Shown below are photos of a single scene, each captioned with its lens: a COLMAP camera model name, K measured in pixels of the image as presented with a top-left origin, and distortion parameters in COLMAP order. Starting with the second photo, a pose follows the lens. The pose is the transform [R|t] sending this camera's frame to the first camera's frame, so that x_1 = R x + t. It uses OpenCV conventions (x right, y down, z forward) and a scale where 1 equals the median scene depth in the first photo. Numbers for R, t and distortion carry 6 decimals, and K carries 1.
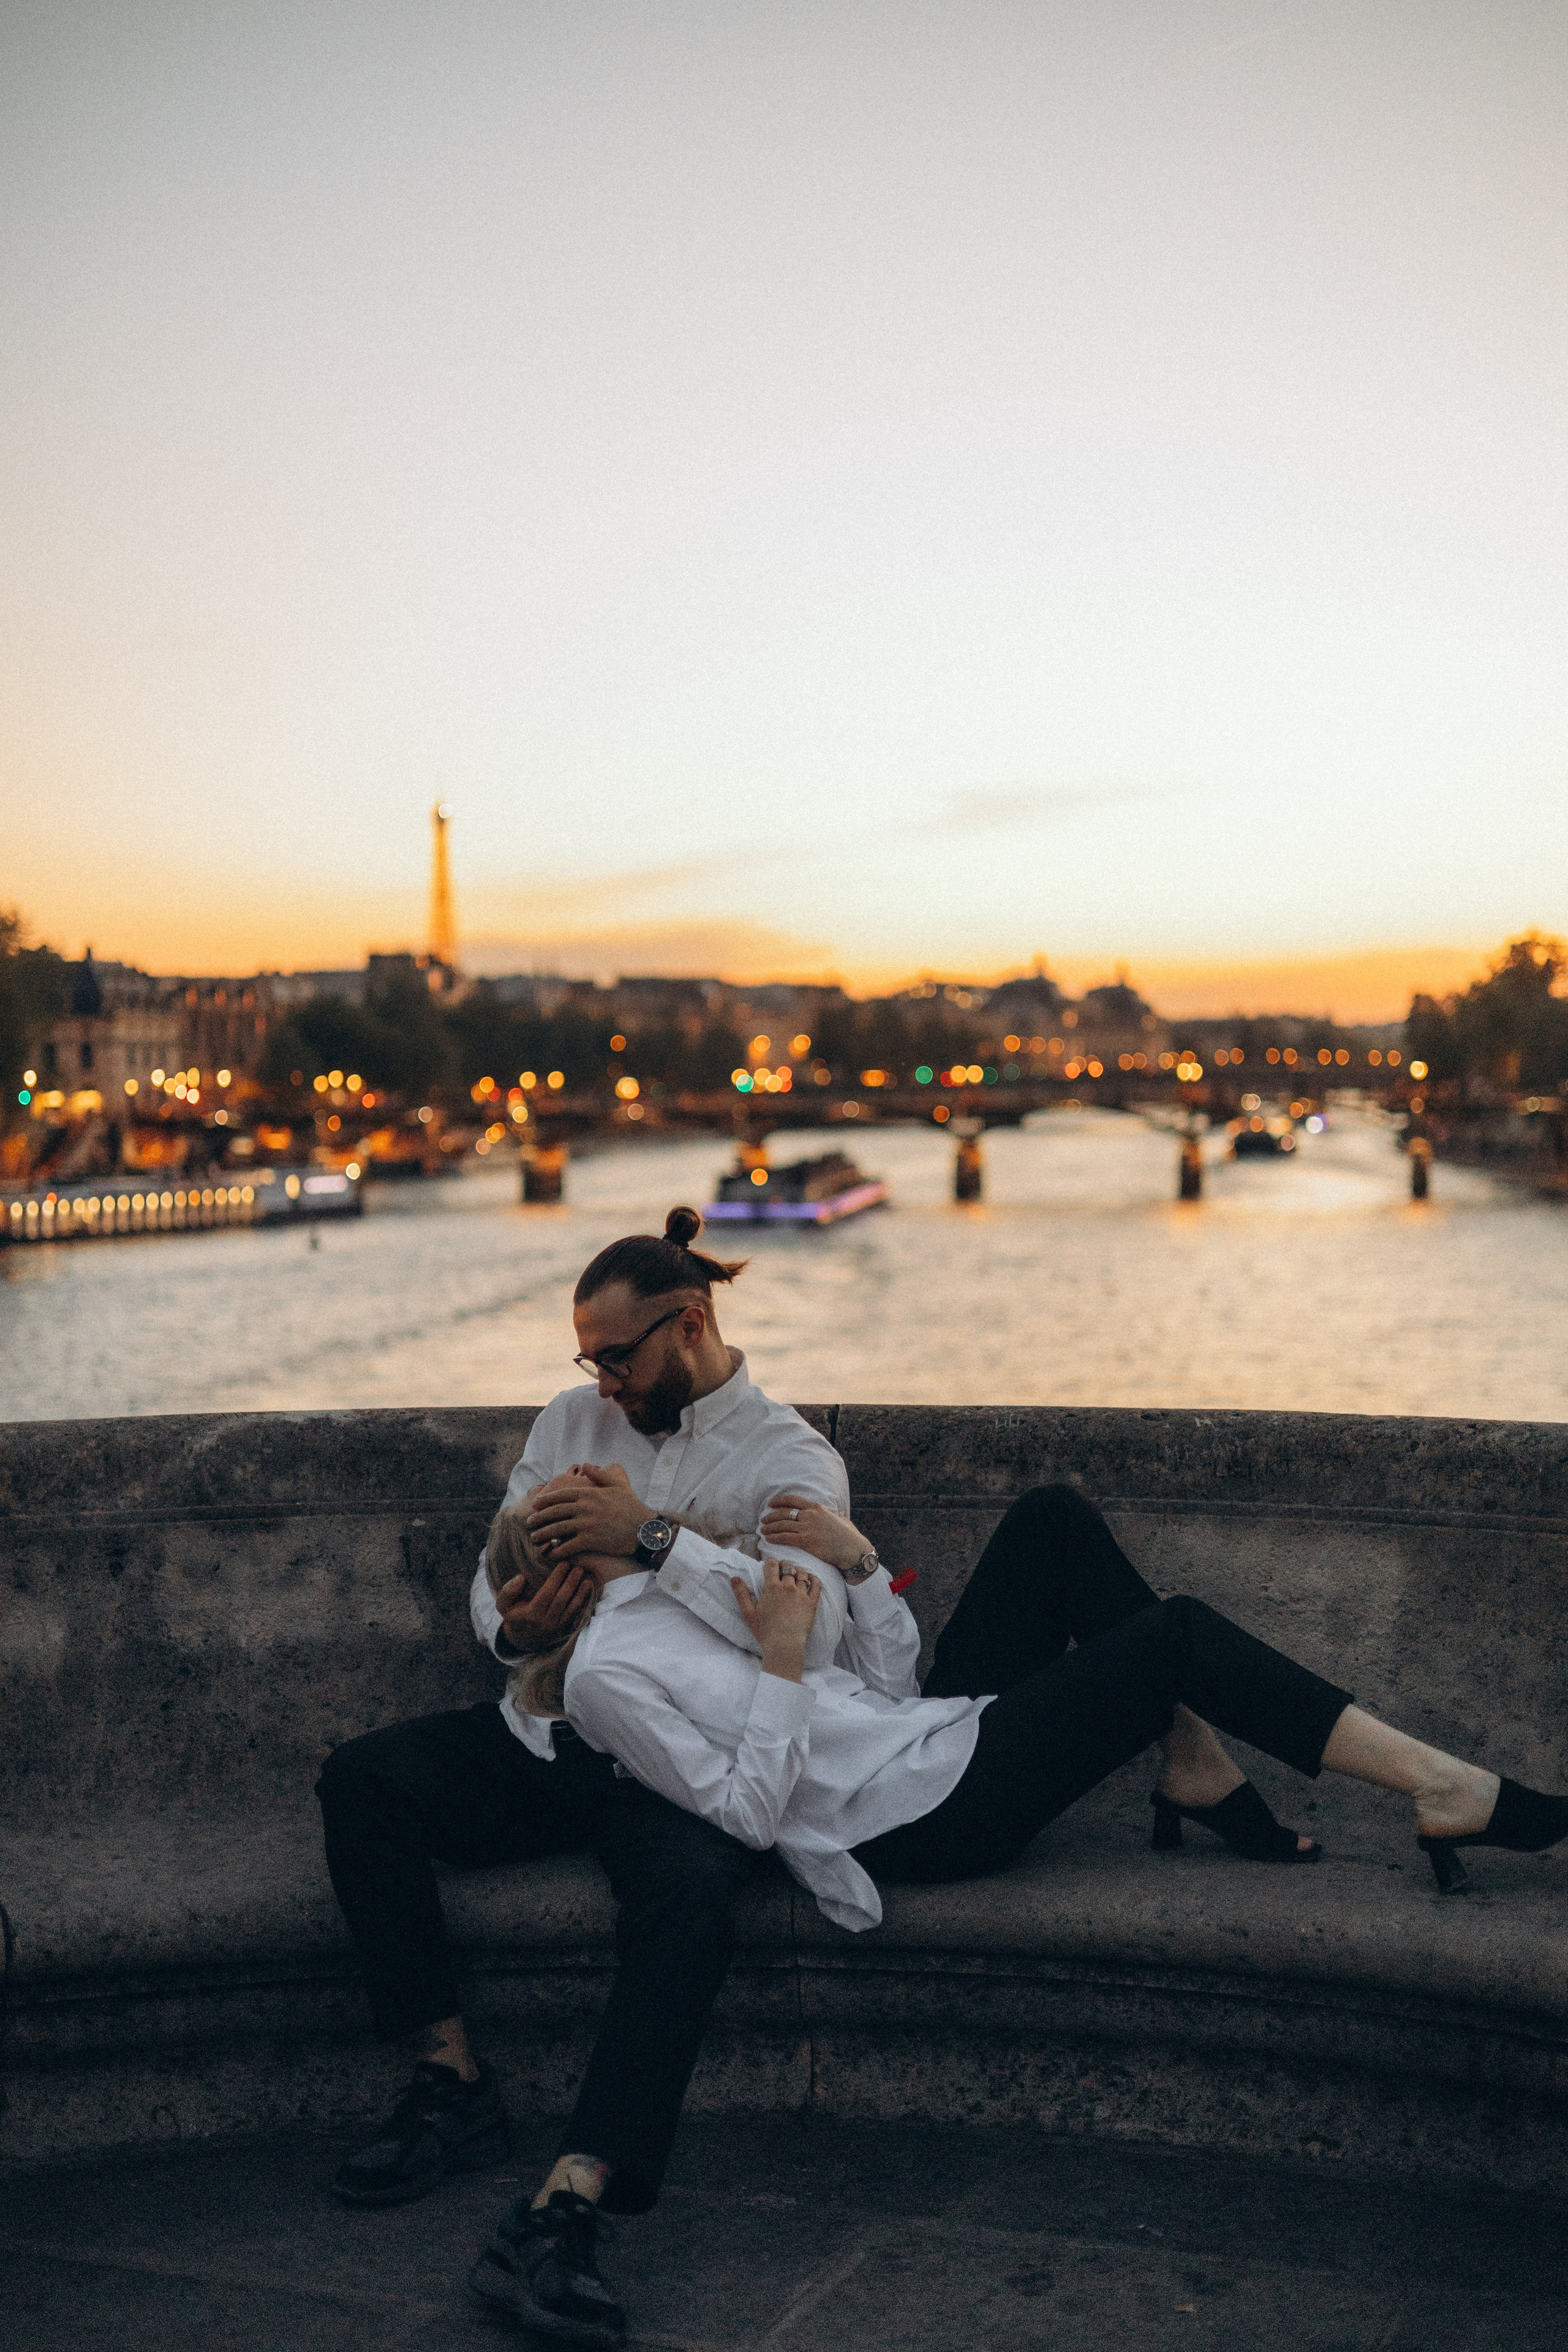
lens RADIAL K [[3305.8, 0, 783.9], [0, 3305.8, 1176.9], [0, 0, 1]] dist [0.025421, 0.000000]
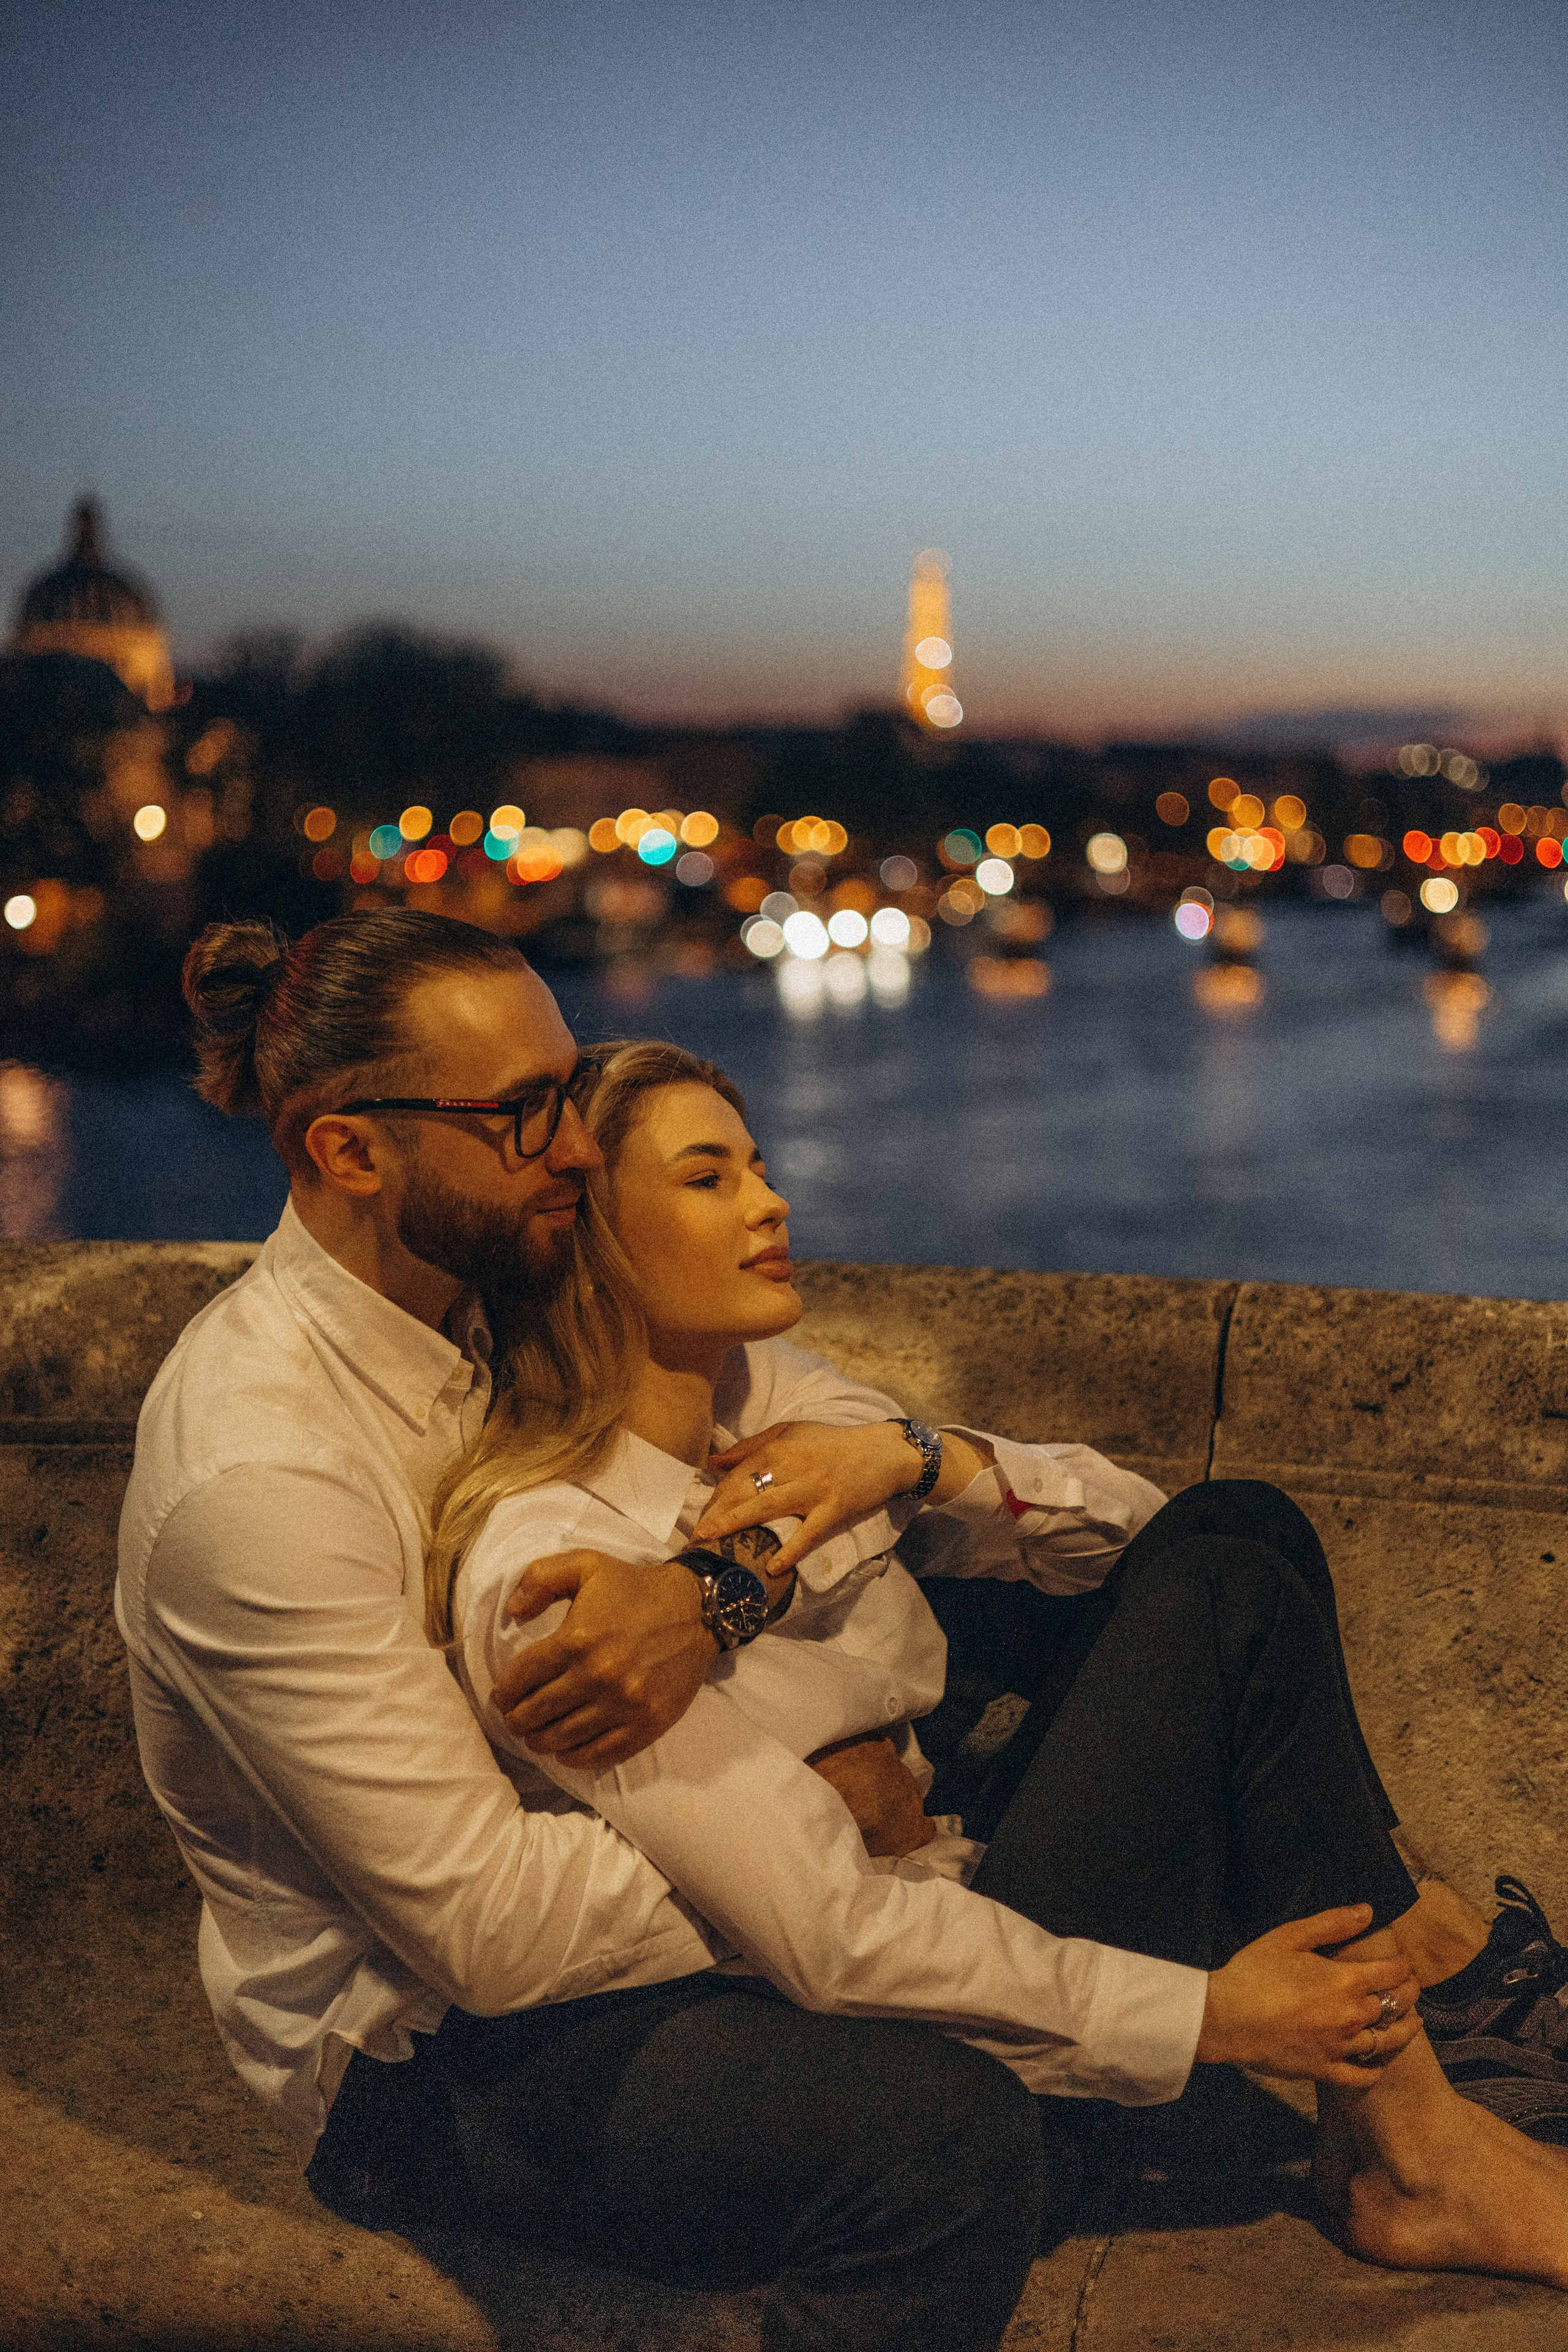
lens RADIAL K [[3305.8, 0, 783.3], [0, 3305.8, 1177.2], [0, 0, 1]] dist [0.025421, 0.000000]
pose [[0.988896, 0.046904, -0.141014, 0.018811], [-0.037061, 0.996742, 0.071632, 0.017951], [0.143914, -0.065610, 0.987413, 0.486805]]
